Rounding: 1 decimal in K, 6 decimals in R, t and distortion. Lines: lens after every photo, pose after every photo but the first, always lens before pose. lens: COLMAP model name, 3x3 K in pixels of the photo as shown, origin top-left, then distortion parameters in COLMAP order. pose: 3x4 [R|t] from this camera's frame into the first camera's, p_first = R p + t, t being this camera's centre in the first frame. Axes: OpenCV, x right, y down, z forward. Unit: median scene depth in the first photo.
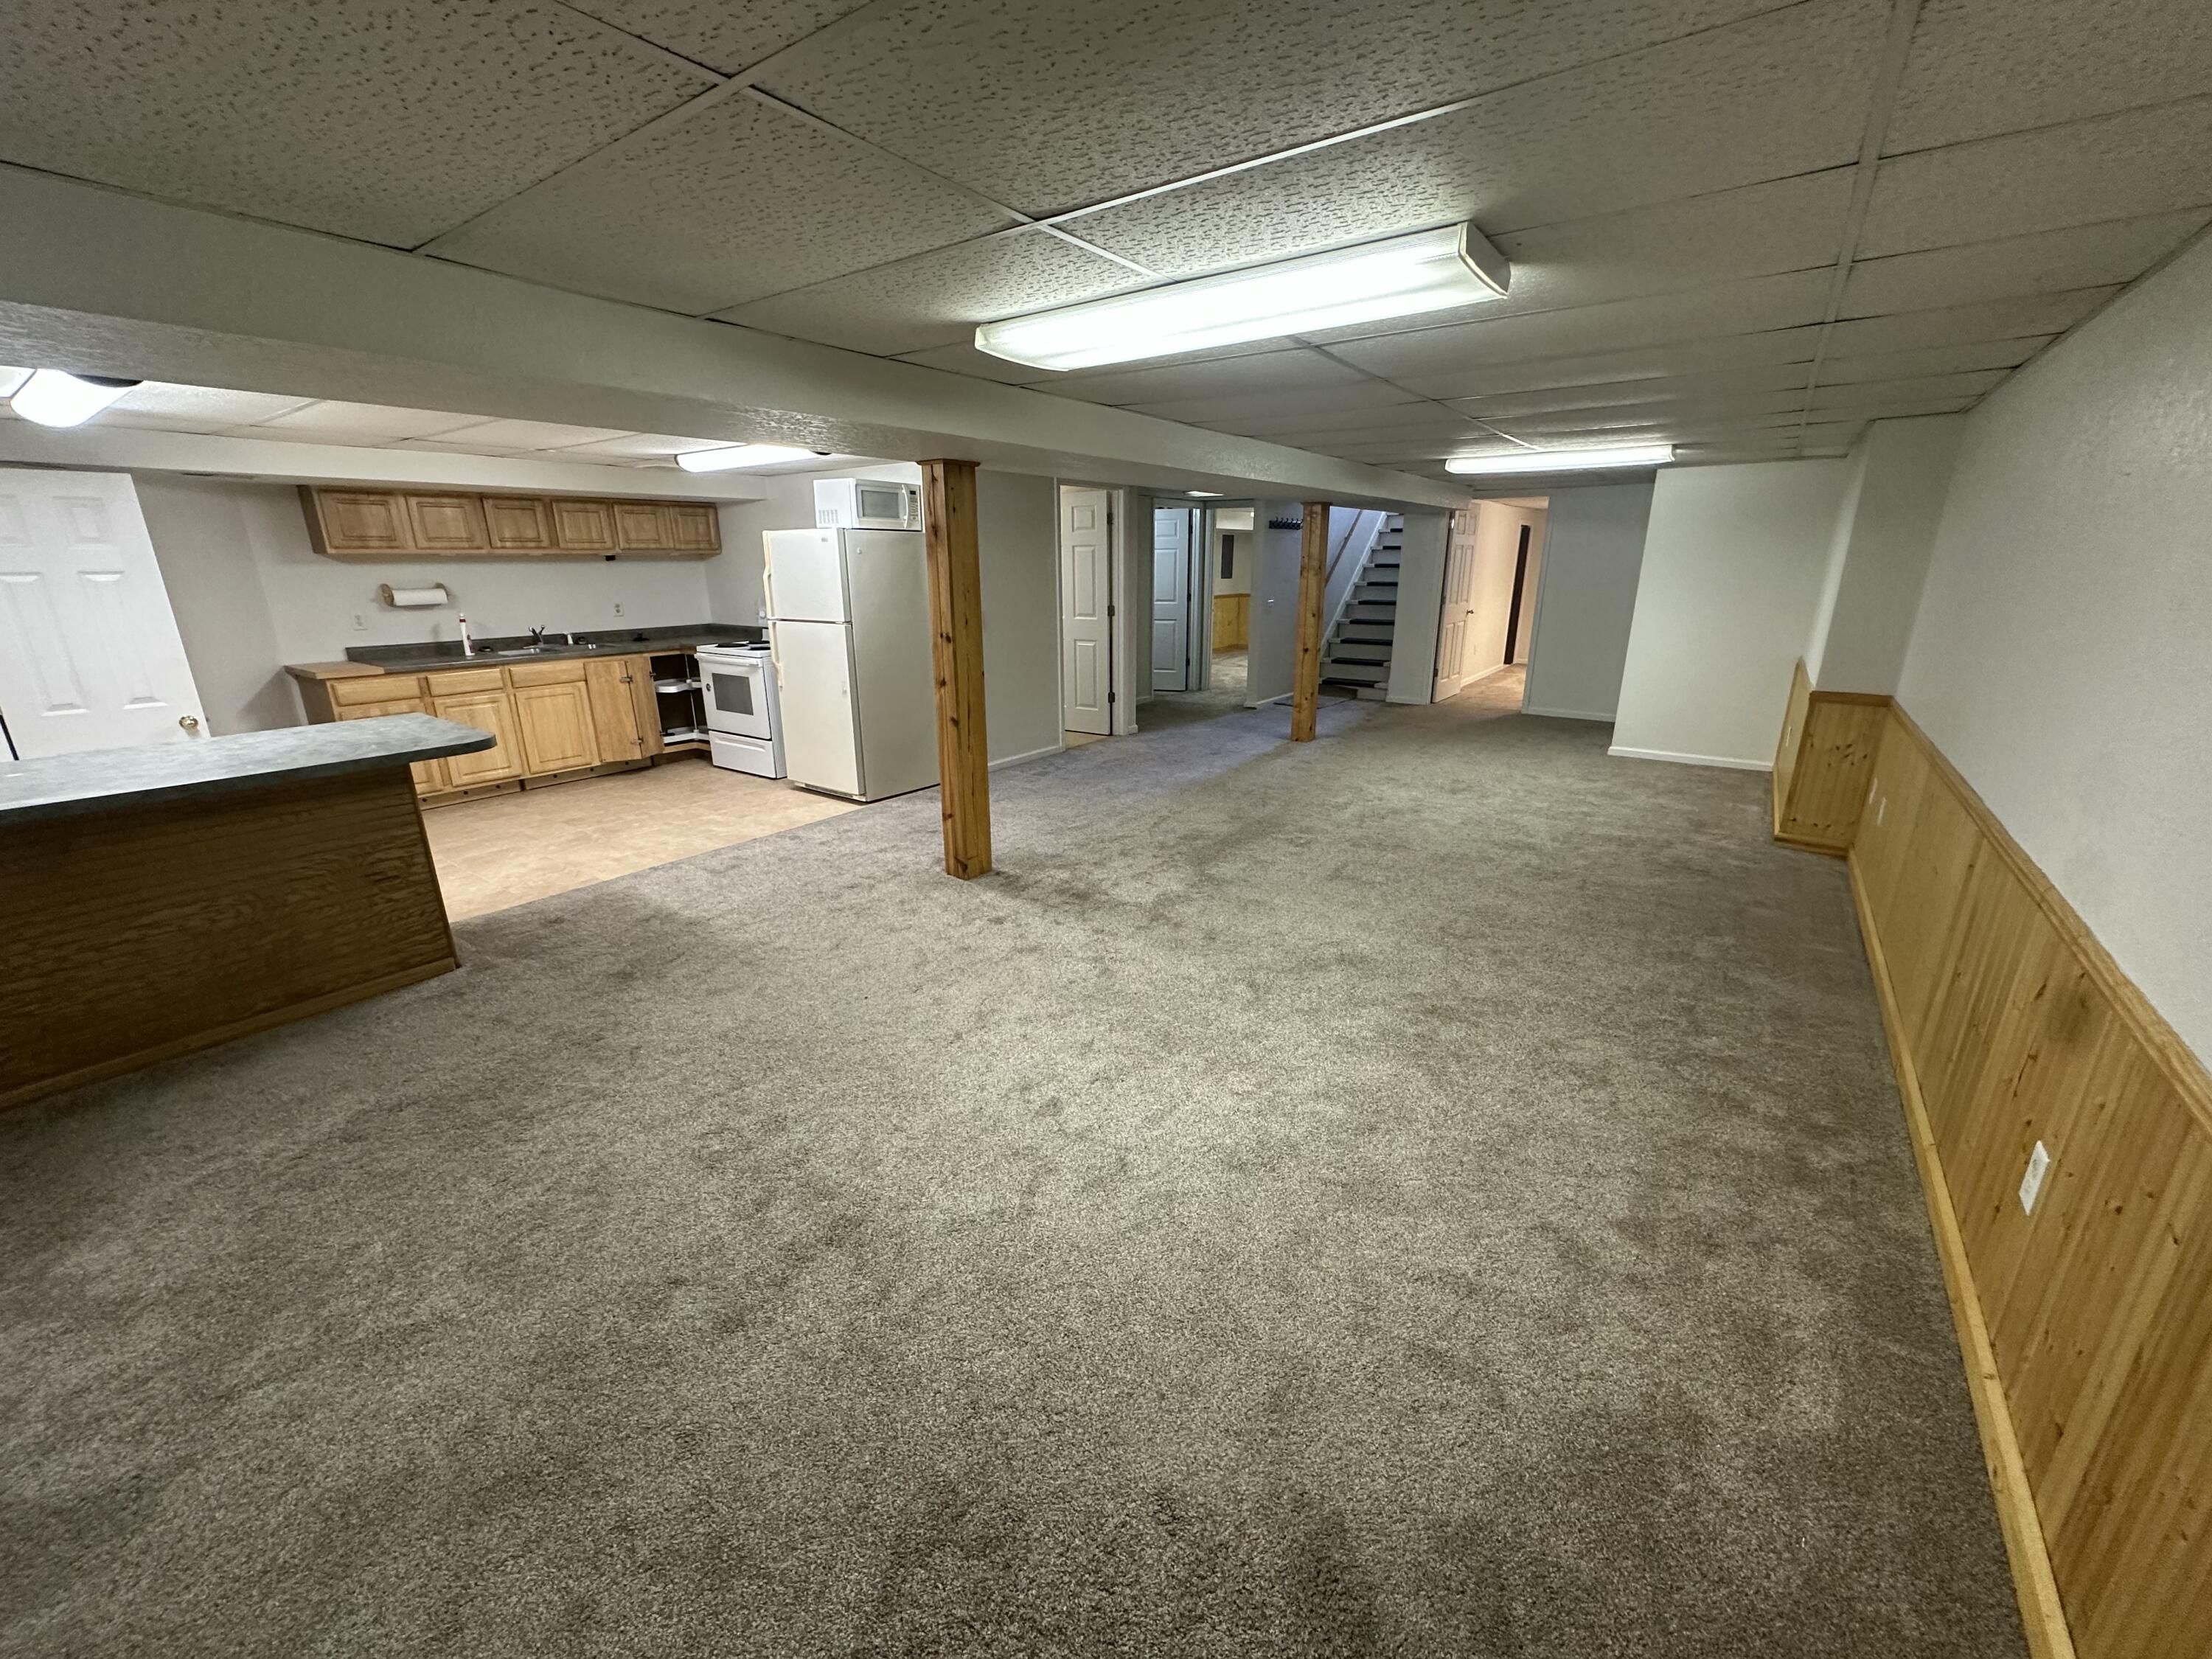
lens RADIAL K [[881.2, 0, 1106.0], [0, 881.2, 829.5], [0, 0, 1]] dist [-0.001242, 0.000004]
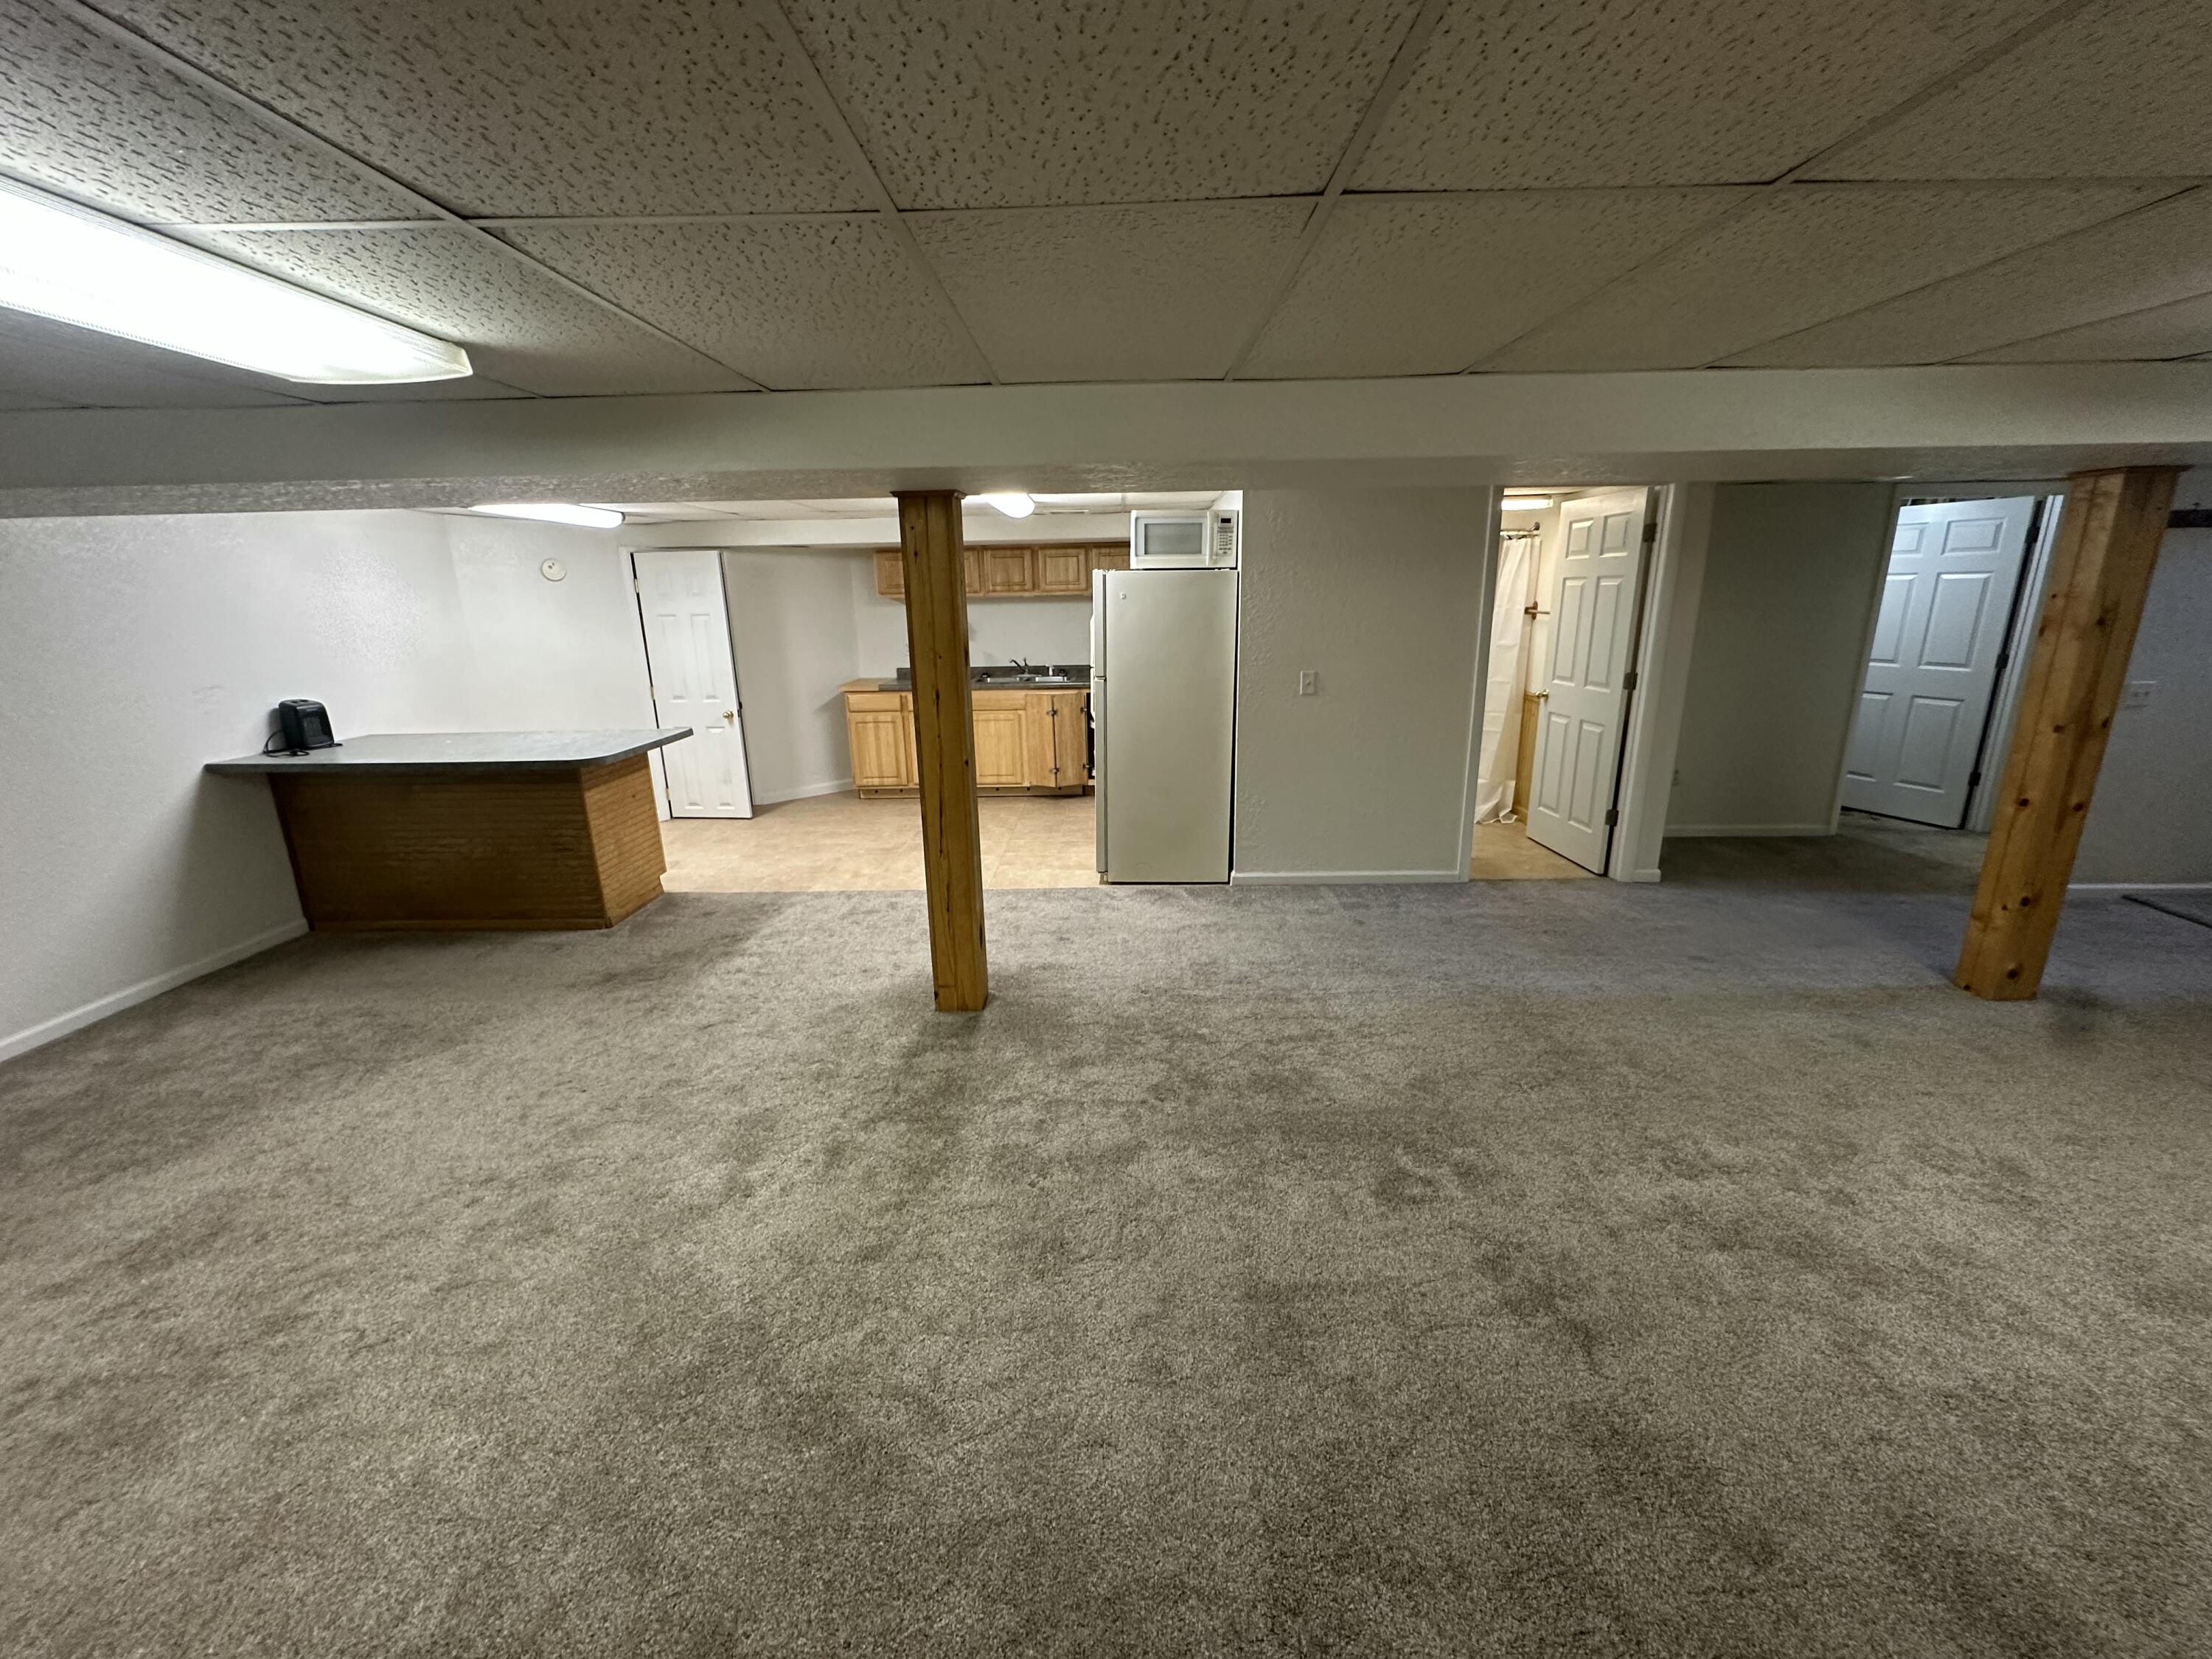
lens RADIAL K [[881.2, 0, 1106.0], [0, 881.2, 829.5], [0, 0, 1]] dist [-0.001242, 0.000004]
pose [[0.575378, 0.209239, -0.790670, 0.451128], [-0.228145, 0.969410, 0.090517, -0.179091], [0.785424, 0.128306, 0.605514, 0.527101]]
